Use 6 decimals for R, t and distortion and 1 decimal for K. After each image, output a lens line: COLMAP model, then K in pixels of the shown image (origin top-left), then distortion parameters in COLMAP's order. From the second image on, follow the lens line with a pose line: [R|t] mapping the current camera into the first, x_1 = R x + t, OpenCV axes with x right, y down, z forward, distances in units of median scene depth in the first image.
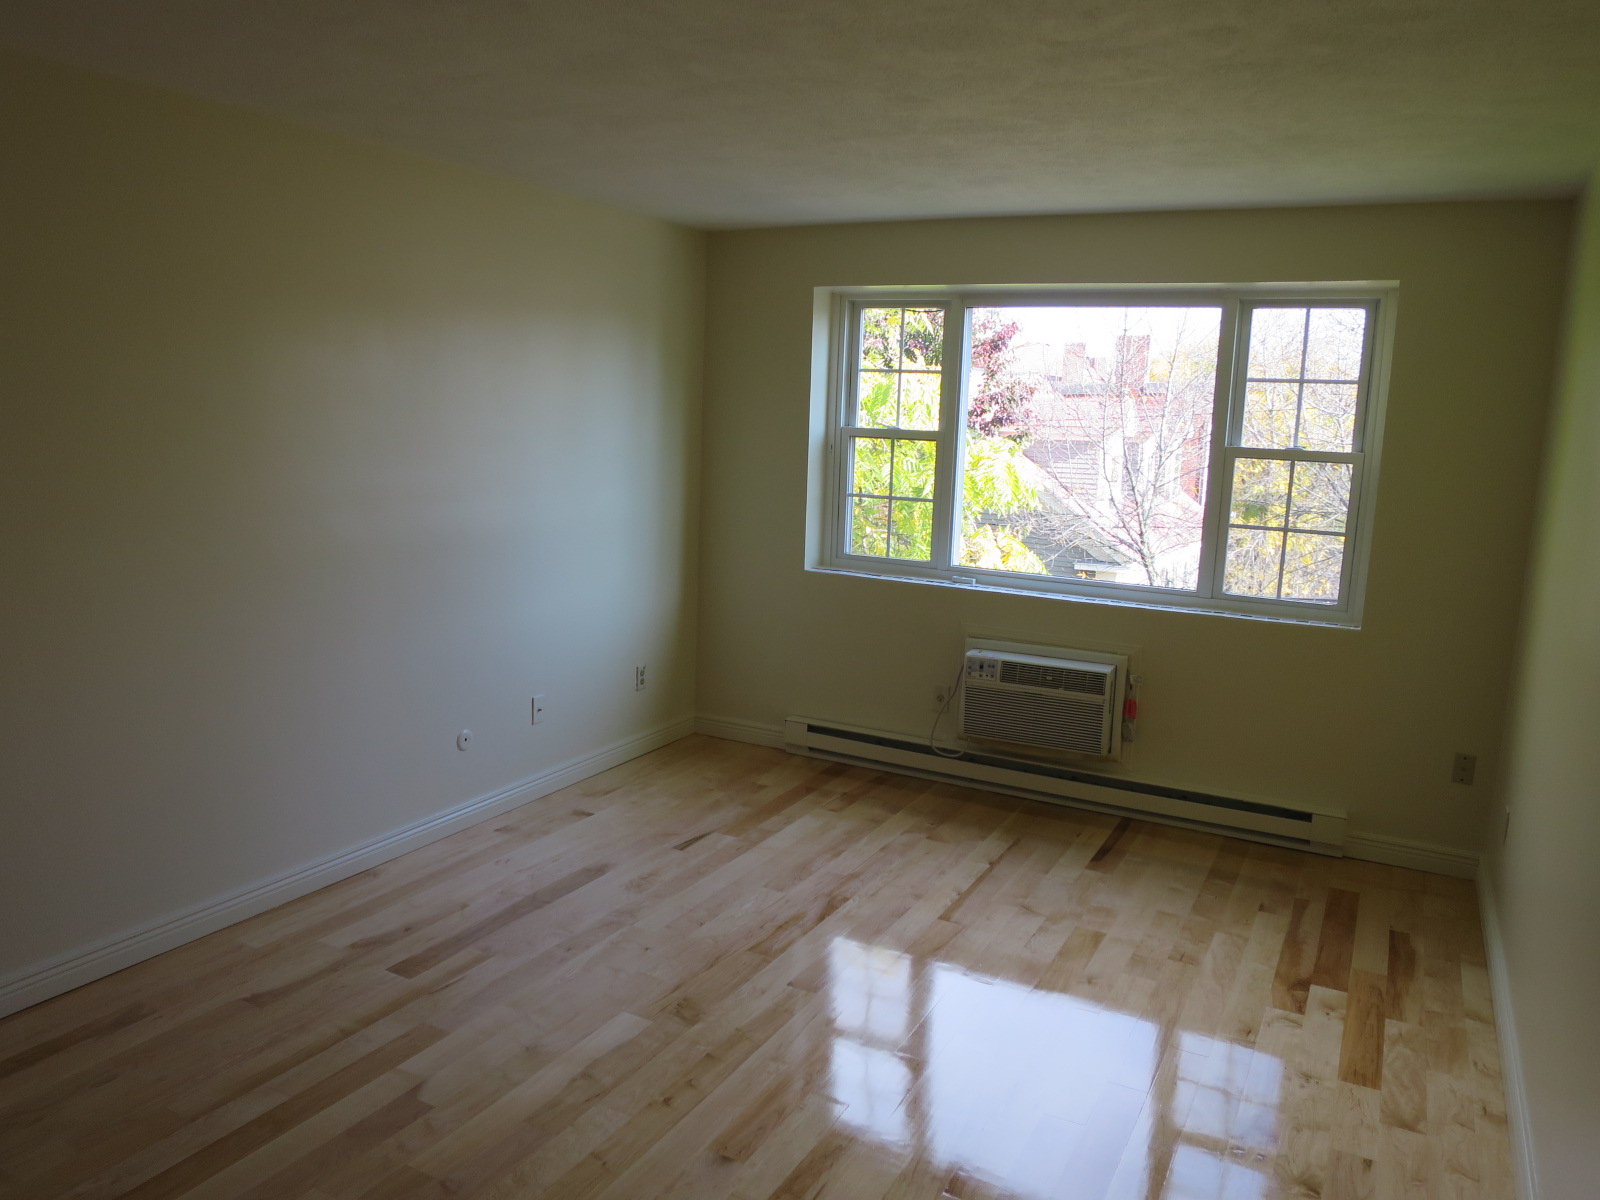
lens RADIAL K [[1155.1, 0, 800.0], [0, 1155.1, 600.0], [0, 0, 1]] dist [-0.050099, 0.004640]
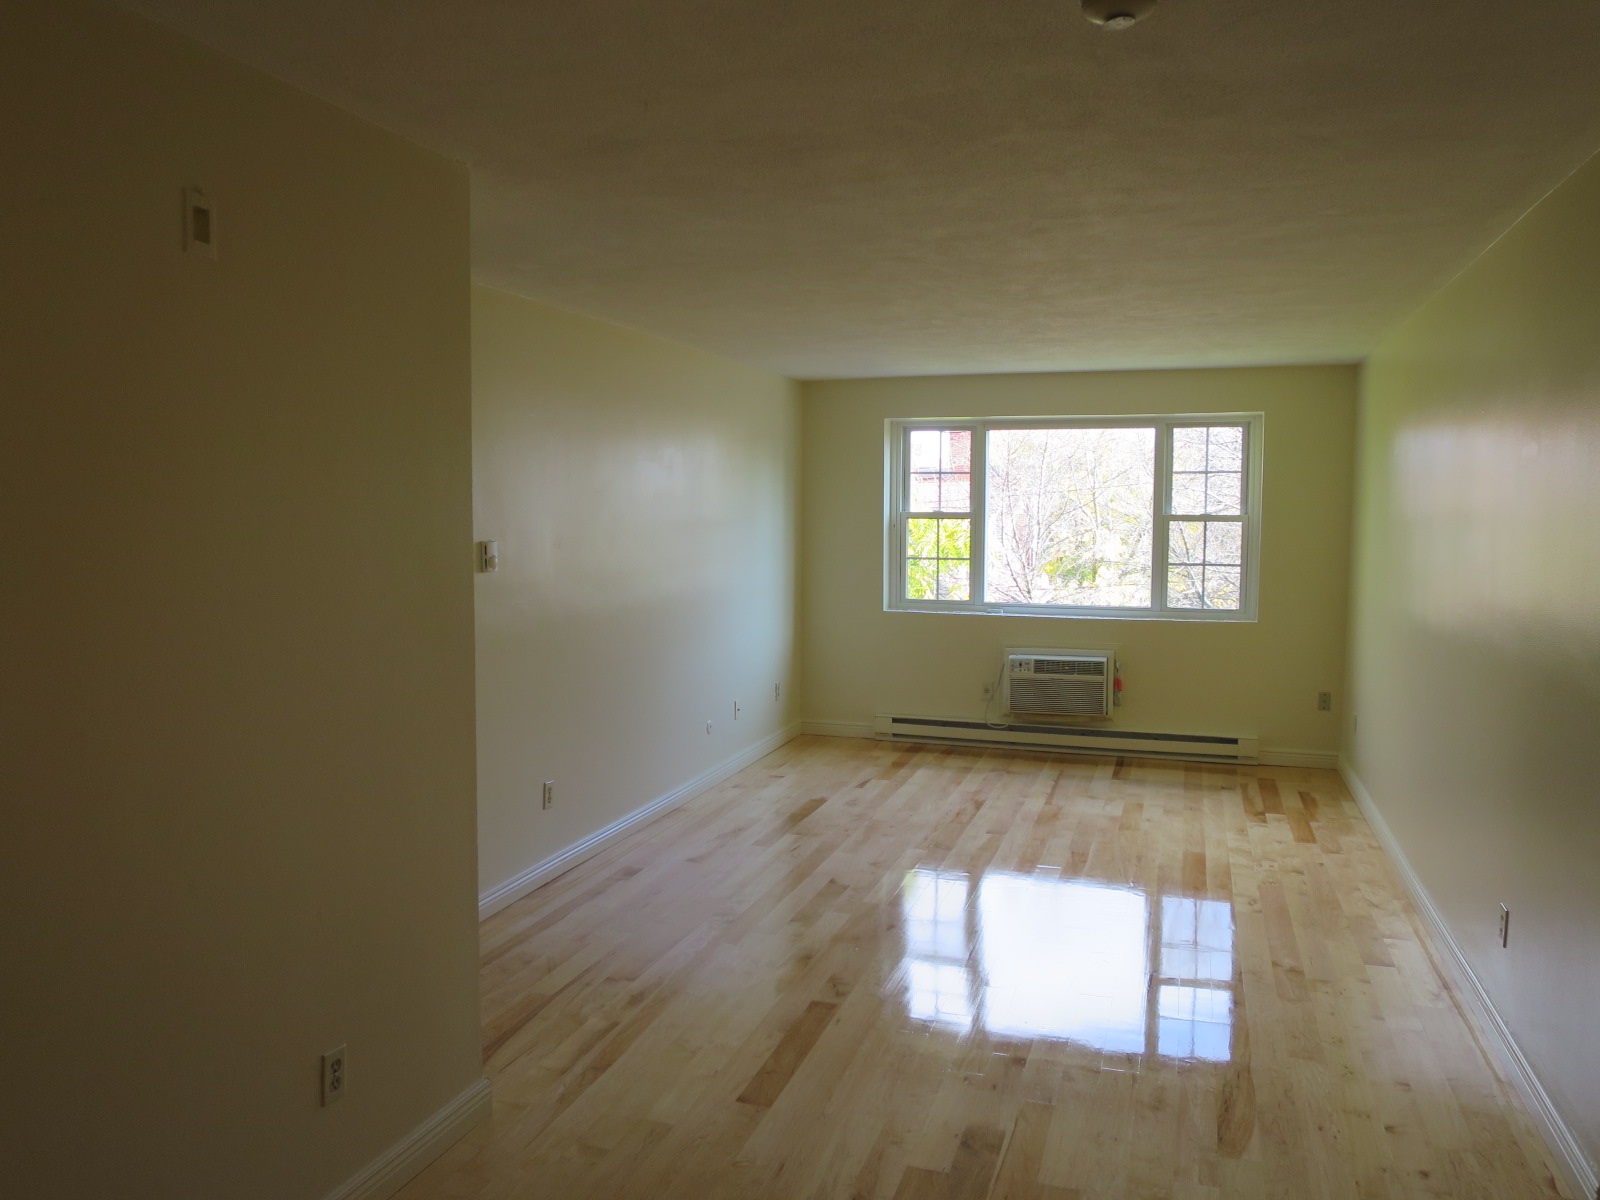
lens RADIAL K [[1155.1, 0, 800.0], [0, 1155.1, 600.0], [0, 0, 1]] dist [-0.050099, 0.004640]
pose [[0.986072, -0.048642, 0.159046, -0.385227], [0.060529, 0.995655, -0.070764, 0.066414], [-0.154913, 0.079406, 0.984732, -0.481597]]
